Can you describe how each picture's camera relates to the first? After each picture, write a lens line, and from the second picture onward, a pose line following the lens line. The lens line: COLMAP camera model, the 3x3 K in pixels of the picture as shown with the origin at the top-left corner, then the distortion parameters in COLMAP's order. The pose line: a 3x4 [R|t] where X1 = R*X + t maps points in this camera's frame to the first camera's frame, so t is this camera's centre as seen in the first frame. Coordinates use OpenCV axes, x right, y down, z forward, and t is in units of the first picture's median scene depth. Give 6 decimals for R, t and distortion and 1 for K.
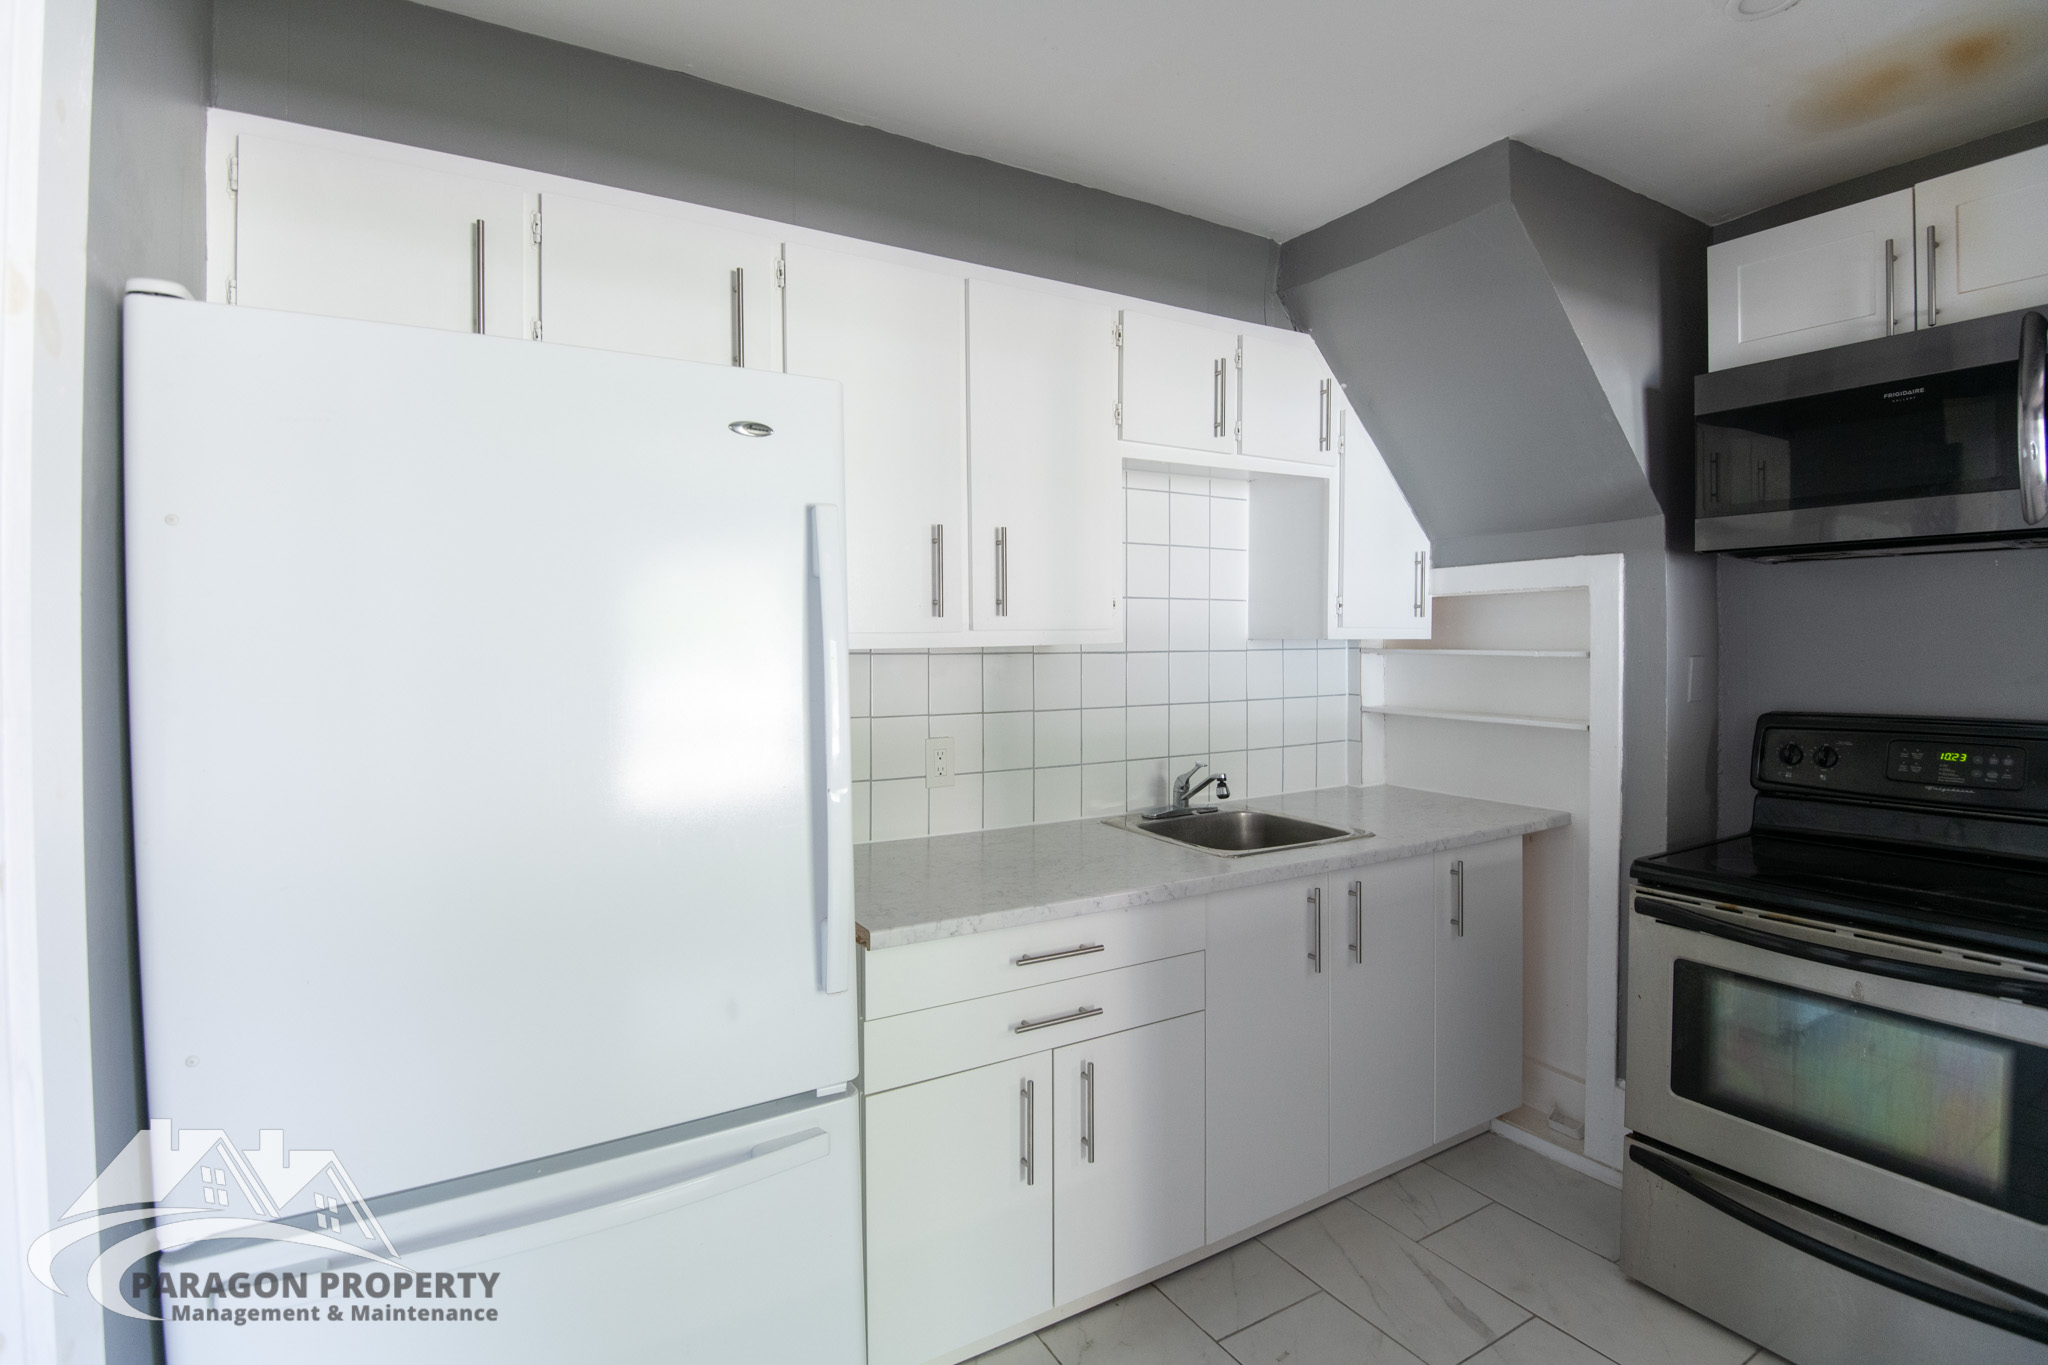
lens RADIAL K [[944.1, 0, 1030.5], [0, 944.1, 672.6], [0, 0, 1]] dist [-0.021291, -0.000664]
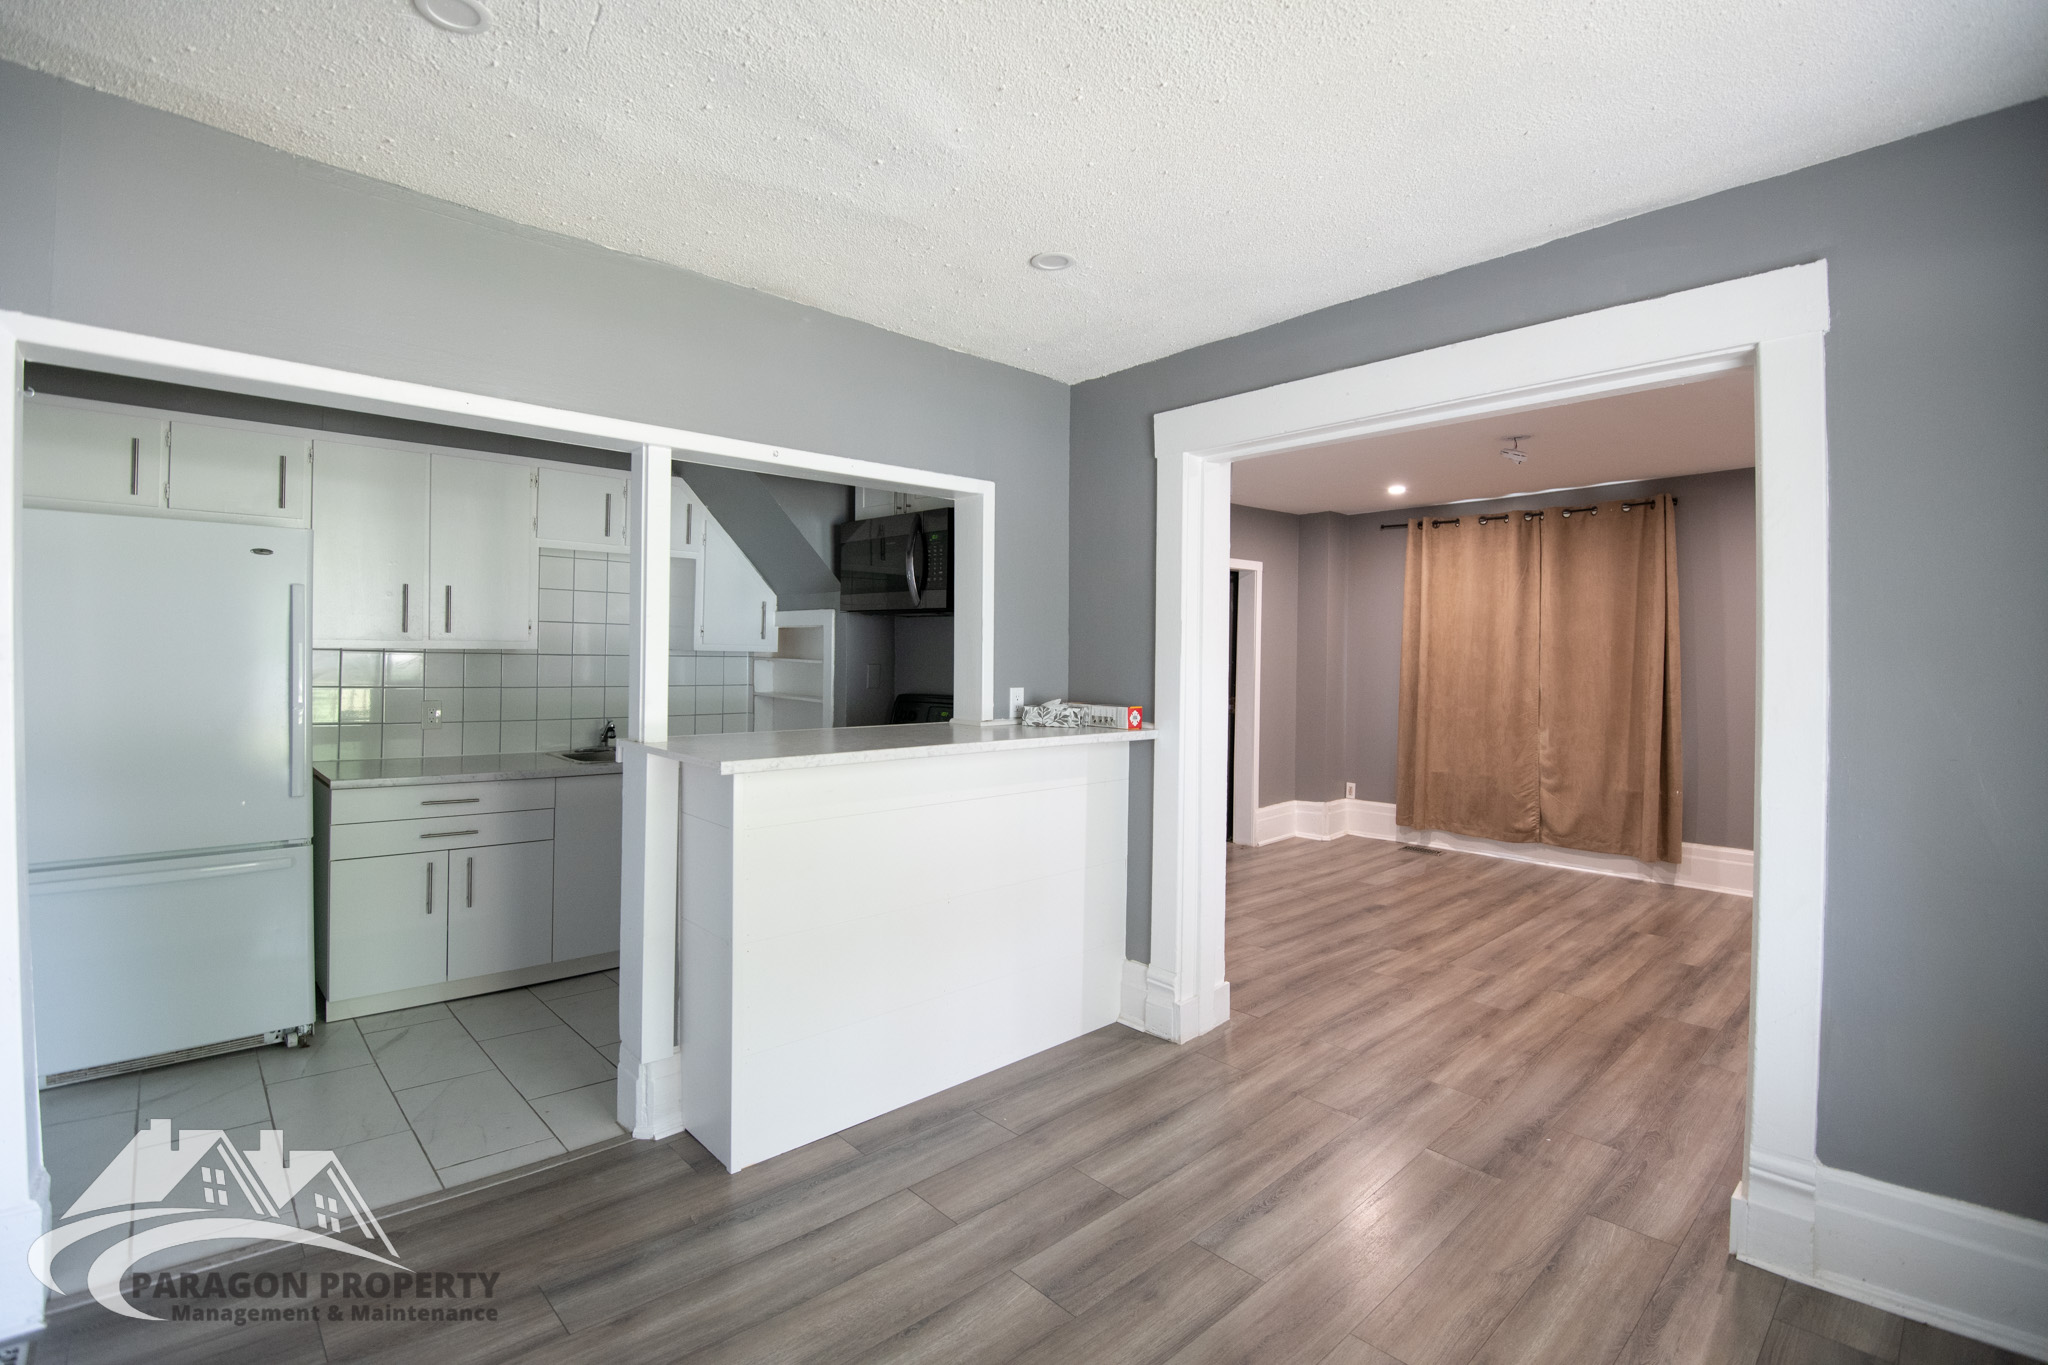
lens RADIAL K [[944.1, 0, 1021.5], [0, 944.1, 672.5], [0, 0, 1]] dist [-0.021291, -0.000664]
pose [[0.971731, 0.021901, 0.235071, 0.559928], [-0.019545, 0.999733, -0.012347, 0.016896], [-0.235279, 0.007403, 0.971900, -0.939238]]
